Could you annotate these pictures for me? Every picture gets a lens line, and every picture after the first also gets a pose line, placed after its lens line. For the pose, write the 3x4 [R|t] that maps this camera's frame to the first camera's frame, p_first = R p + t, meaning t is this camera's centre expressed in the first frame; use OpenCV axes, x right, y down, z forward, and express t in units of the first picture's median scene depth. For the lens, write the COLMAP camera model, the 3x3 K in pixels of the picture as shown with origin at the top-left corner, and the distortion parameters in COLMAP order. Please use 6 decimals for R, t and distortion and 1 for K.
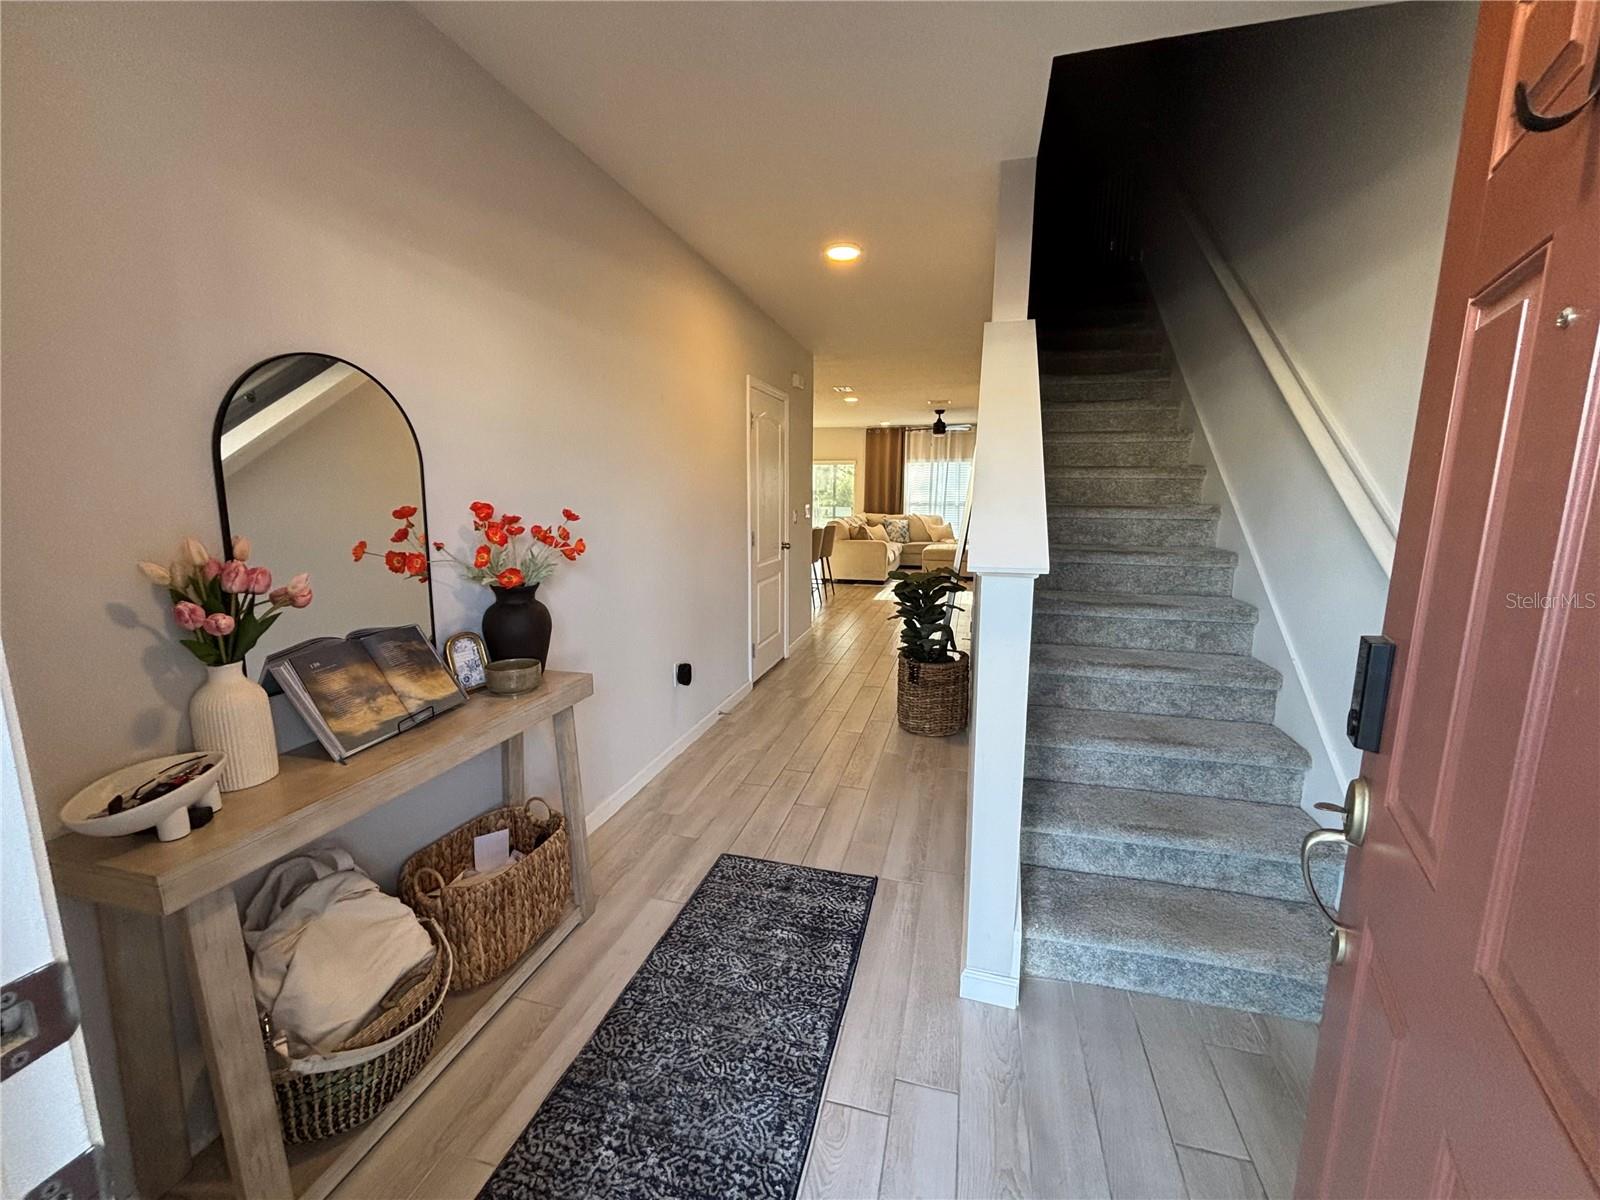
lens RADIAL K [[650.6, 0, 791.6], [0, 650.6, 604.5], [0, 0, 1]] dist [0.000518, 0.000224]
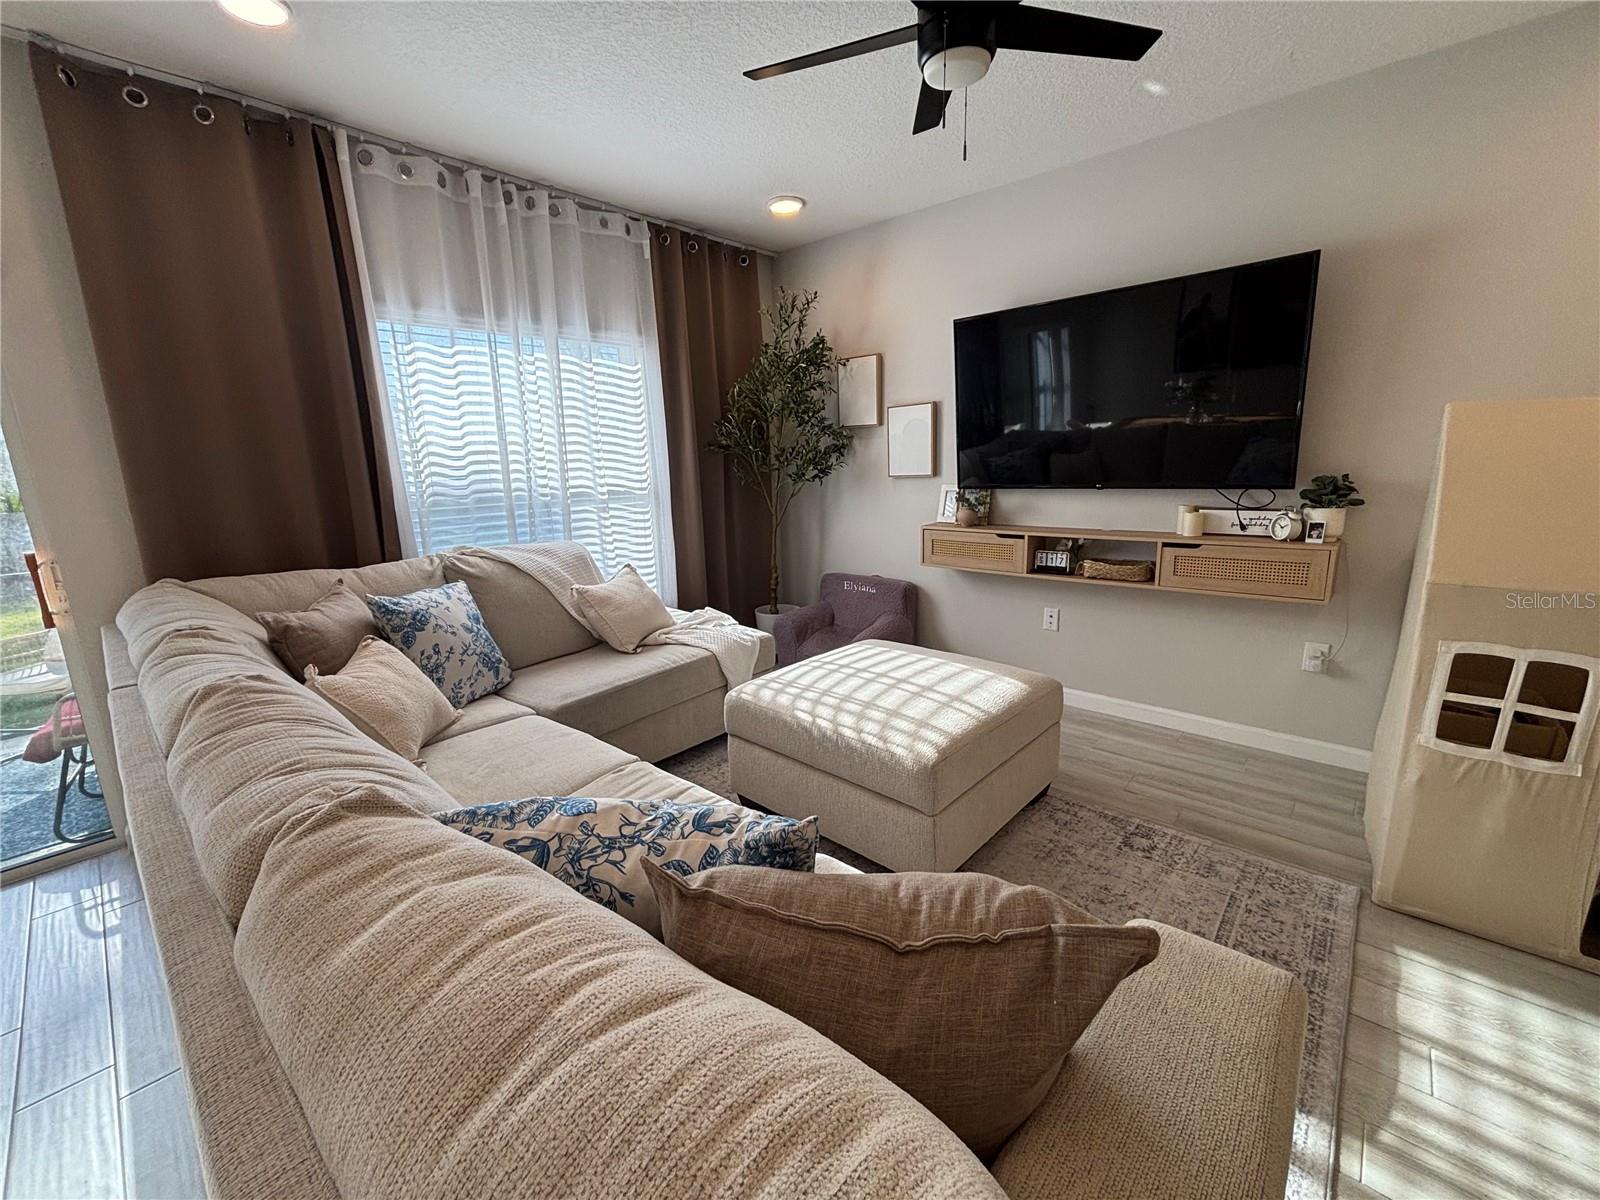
lens RADIAL K [[650.6, 0, 801.1], [0, 650.6, 593.2], [0, 0, 1]] dist [0.000518, 0.000224]
pose [[0.443059, -0.201877, 0.873467, 0.035790], [0.181472, 0.974341, 0.133142, -0.134651], [-0.877933, 0.099520, 0.468326, 0.800893]]
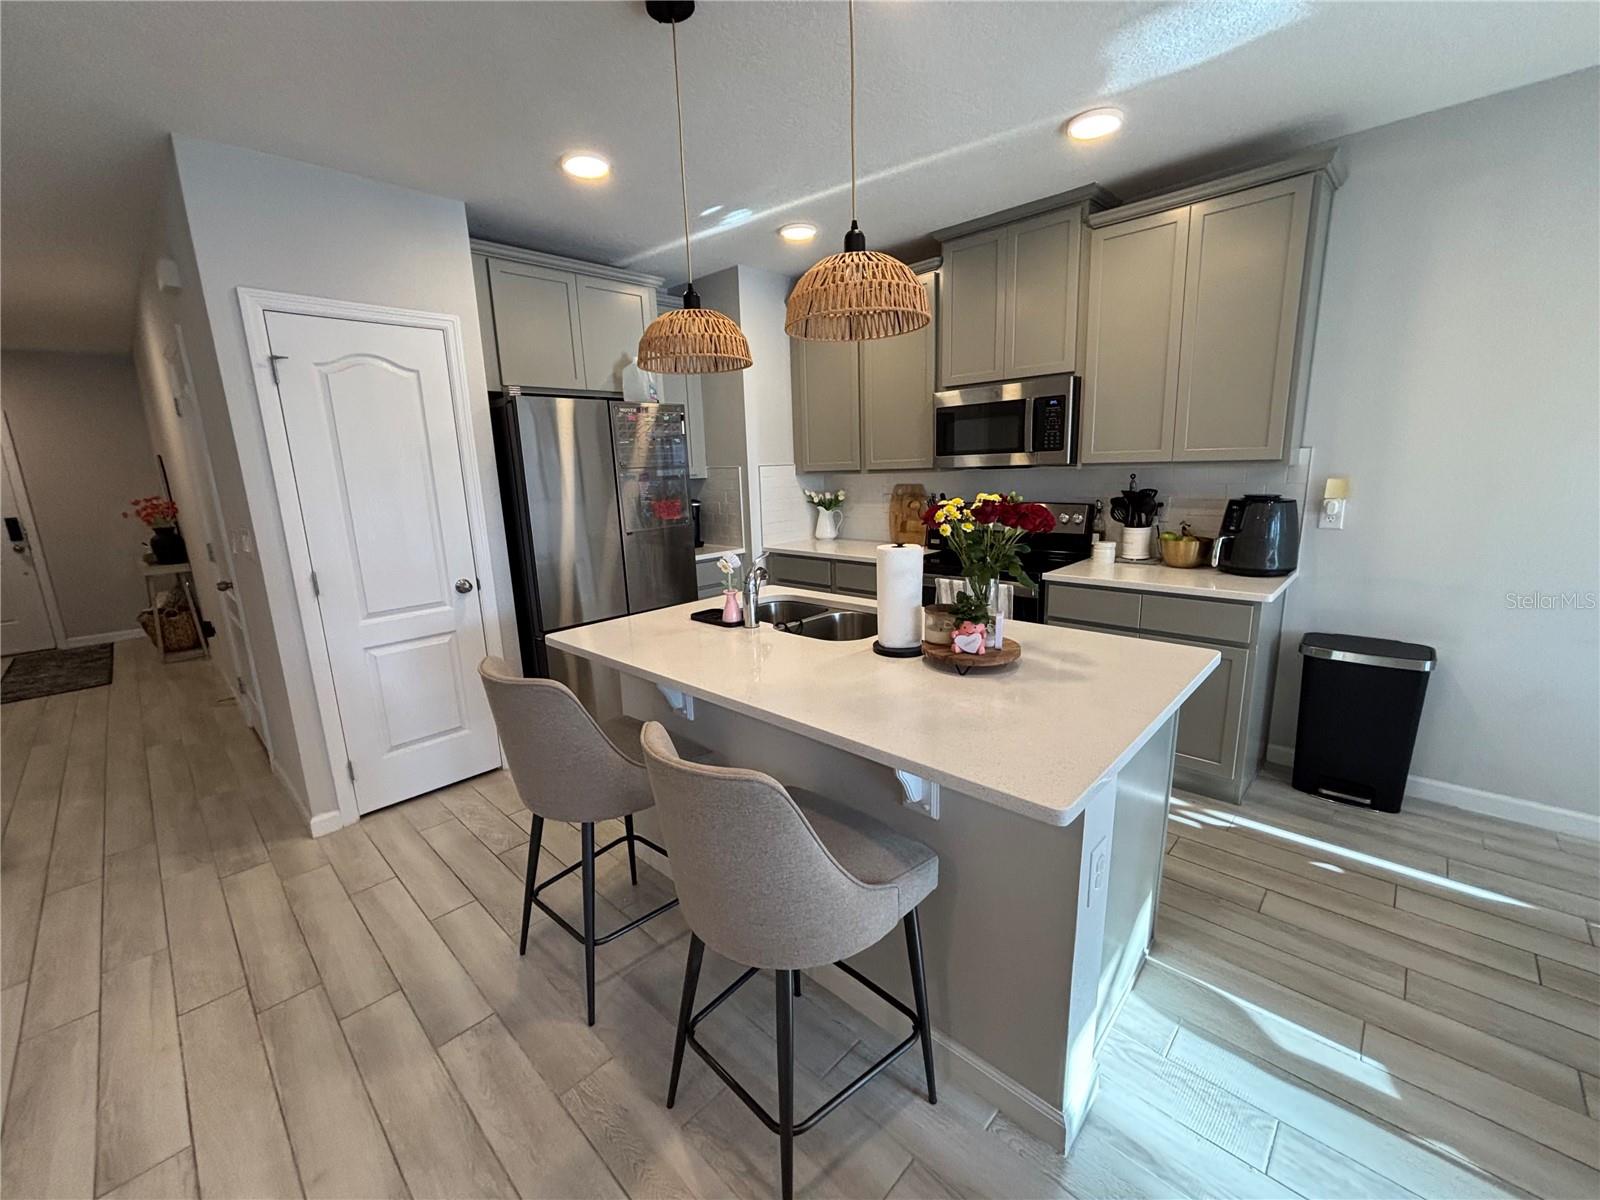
lens RADIAL K [[650.6, 0, 792.0], [0, 650.6, 594.0], [0, 0, 1]] dist [0.000518, 0.000224]
pose [[-0.475276, 0.188721, -0.859358, 0.115601], [-0.119522, 0.953822, 0.275568, -0.137869], [0.871681, 0.233683, -0.430773, 0.752320]]
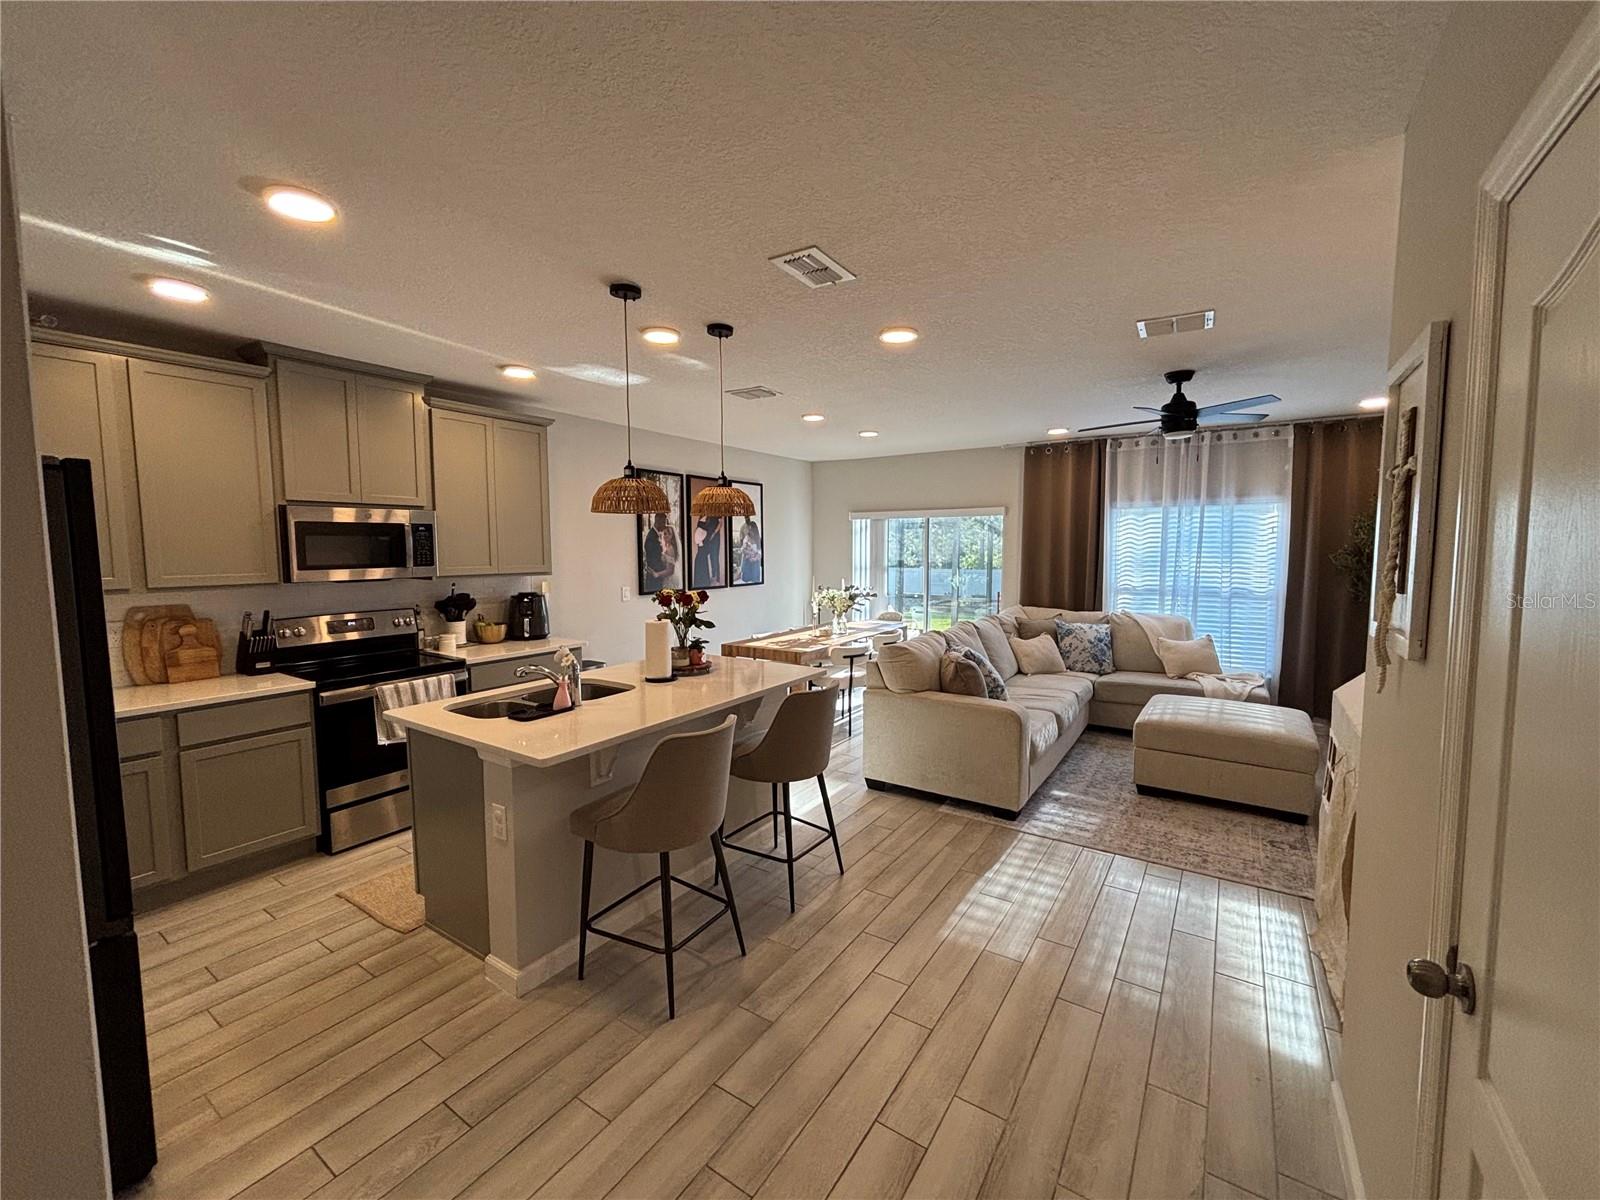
lens RADIAL K [[650.6, 0, 802.0], [0, 650.6, 595.6], [0, 0, 1]] dist [0.000518, 0.000224]
pose [[0.950253, 0.017116, -0.311007, 0.111408], [-0.046246, 0.995175, -0.086533, -0.098942], [0.308025, 0.096611, 0.946460, 0.469498]]
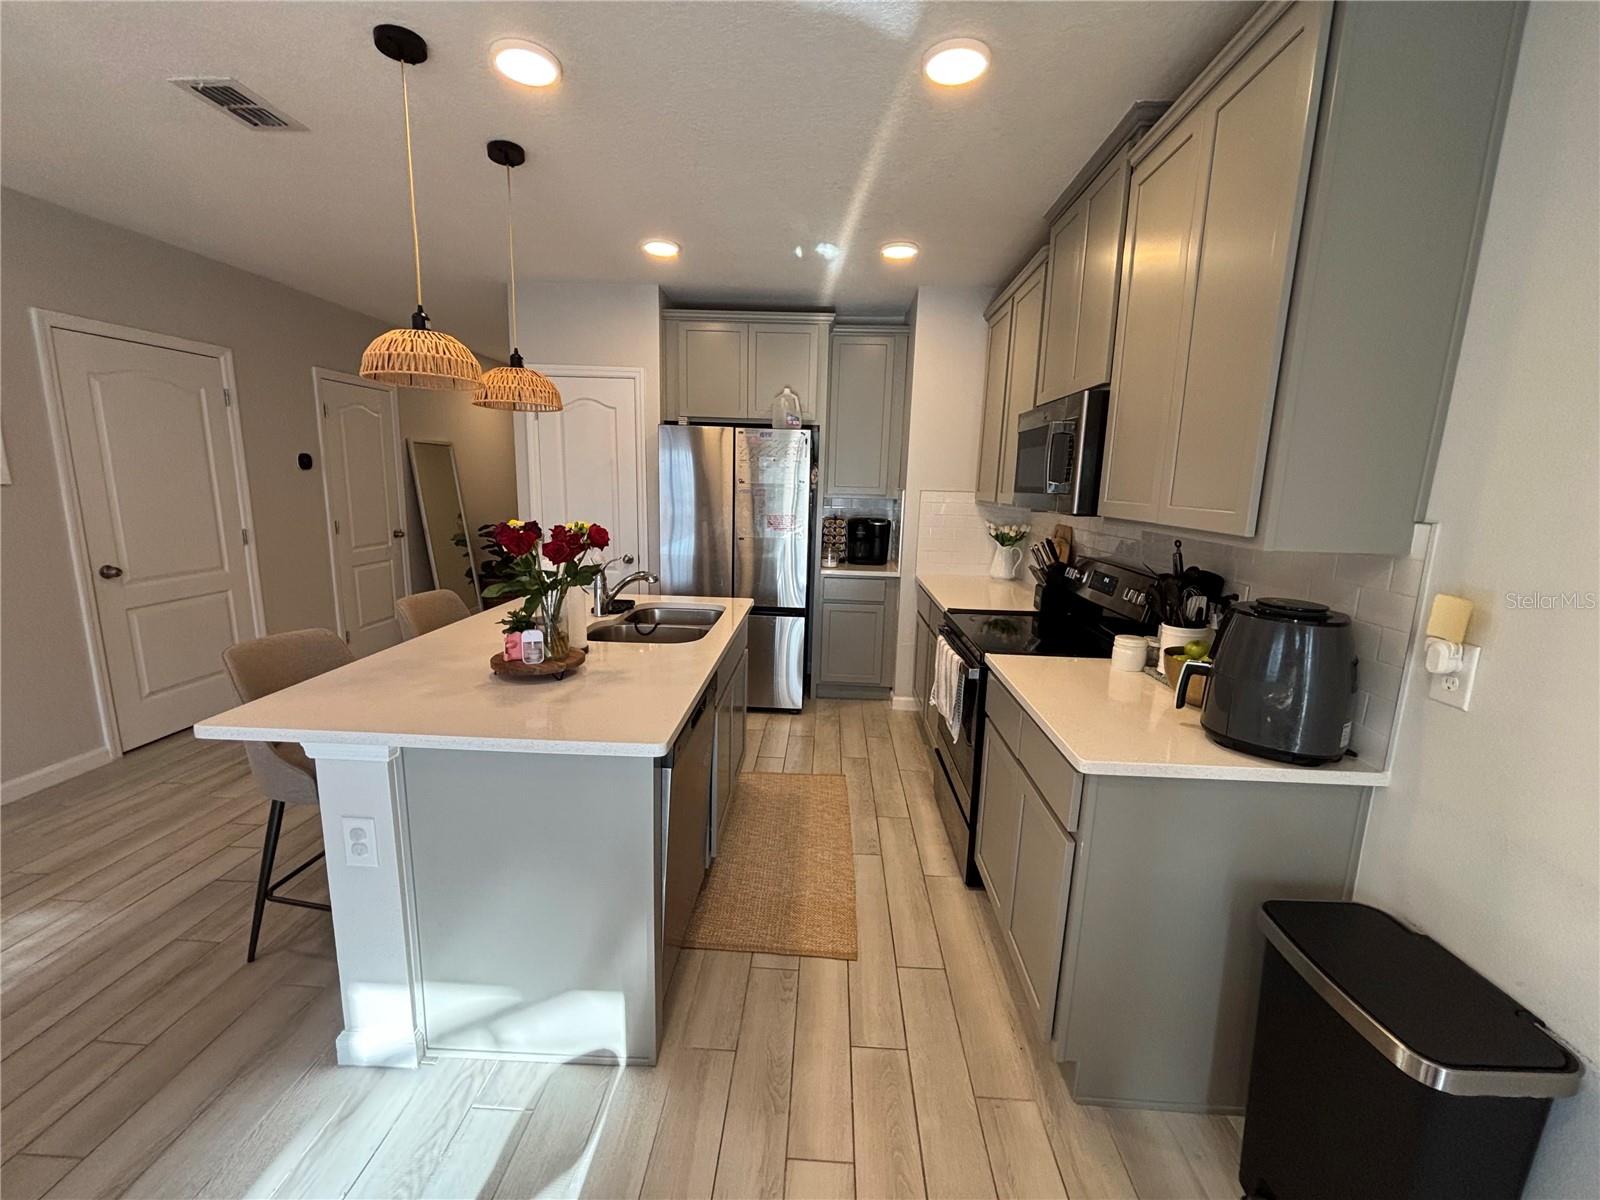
lens RADIAL K [[650.6, 0, 798.1], [0, 650.6, 588.5], [0, 0, 1]] dist [0.000518, 0.000224]
pose [[-0.974311, 0.010235, -0.224972, -0.051706], [-0.067471, 0.939814, 0.334959, -0.164987], [0.214860, 0.341534, -0.914981, 0.880597]]
